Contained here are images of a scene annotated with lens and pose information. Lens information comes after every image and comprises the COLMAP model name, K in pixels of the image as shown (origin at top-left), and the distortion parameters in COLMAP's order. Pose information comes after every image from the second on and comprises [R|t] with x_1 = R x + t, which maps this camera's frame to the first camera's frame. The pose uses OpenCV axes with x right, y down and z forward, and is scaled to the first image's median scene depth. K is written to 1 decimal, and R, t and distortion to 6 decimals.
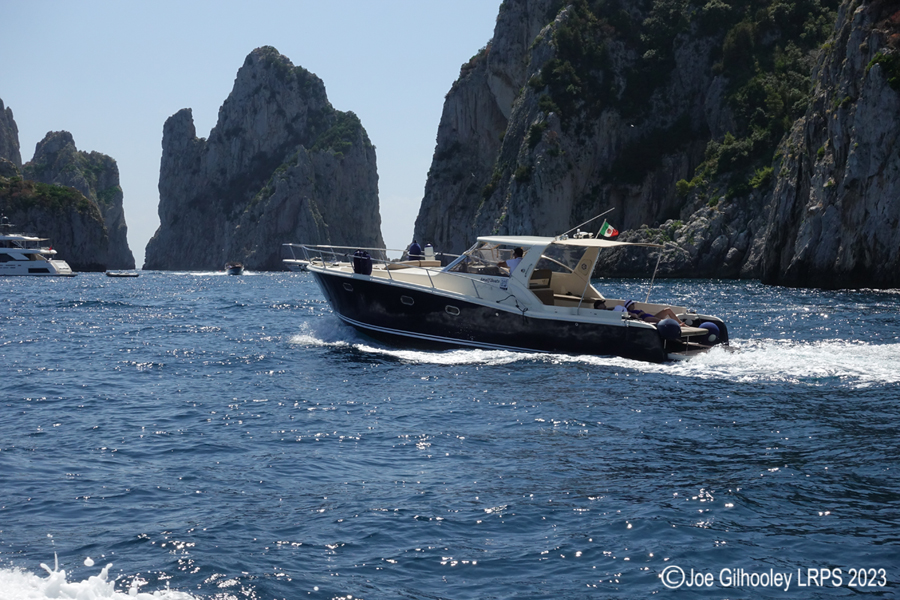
lens RADIAL K [[1661.7, 0, 450.0], [0, 1661.7, 300.0], [0, 0, 1]] dist [0.034651, -0.002441]
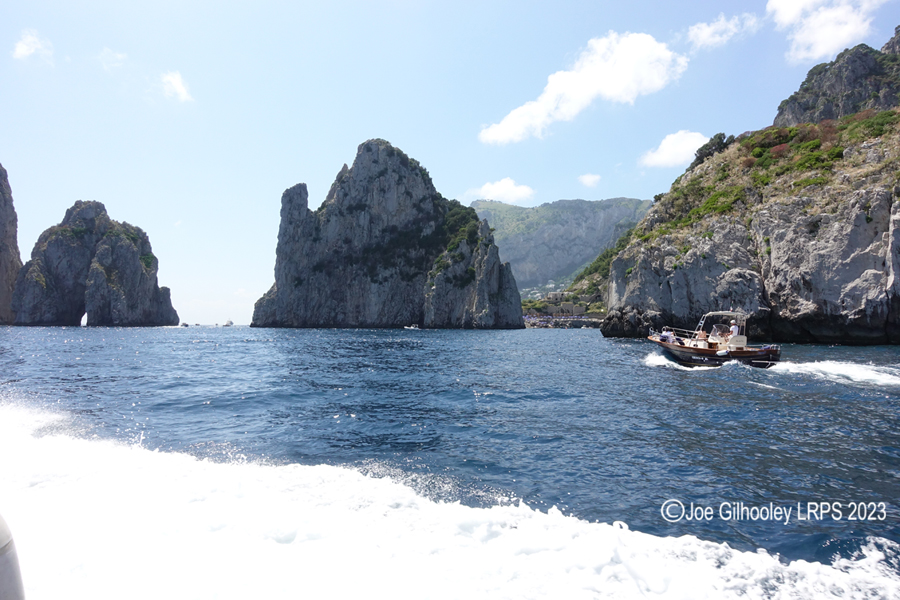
lens RADIAL K [[636.2, 0, 450.0], [0, 636.2, 300.0], [0, 0, 1]] dist [0.024885, -0.008303]
pose [[0.816952, 0.021827, 0.576293, -0.328286], [0.009826, 0.998612, -0.051752, -0.013262], [-0.576622, 0.047942, 0.815603, 0.602521]]
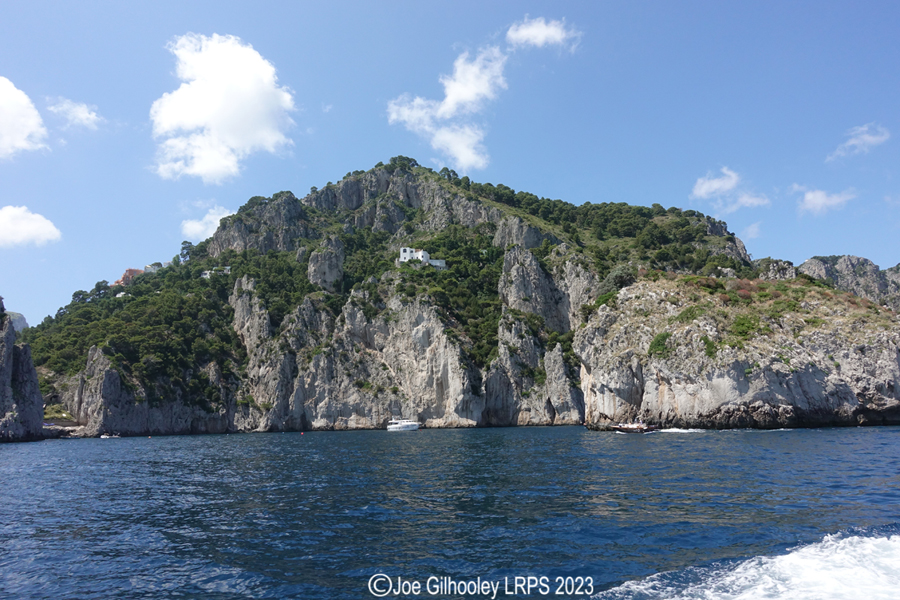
lens RADIAL K [[619.7, 0, 478.8], [0, 619.7, 302.0], [0, 0, 1]] dist [0.005558, 0.001116]
pose [[-0.112850, 0.190876, 0.975106, -0.358575], [0.041364, 0.981427, -0.187326, -0.015809], [-0.992751, 0.019195, -0.118649, 0.732593]]
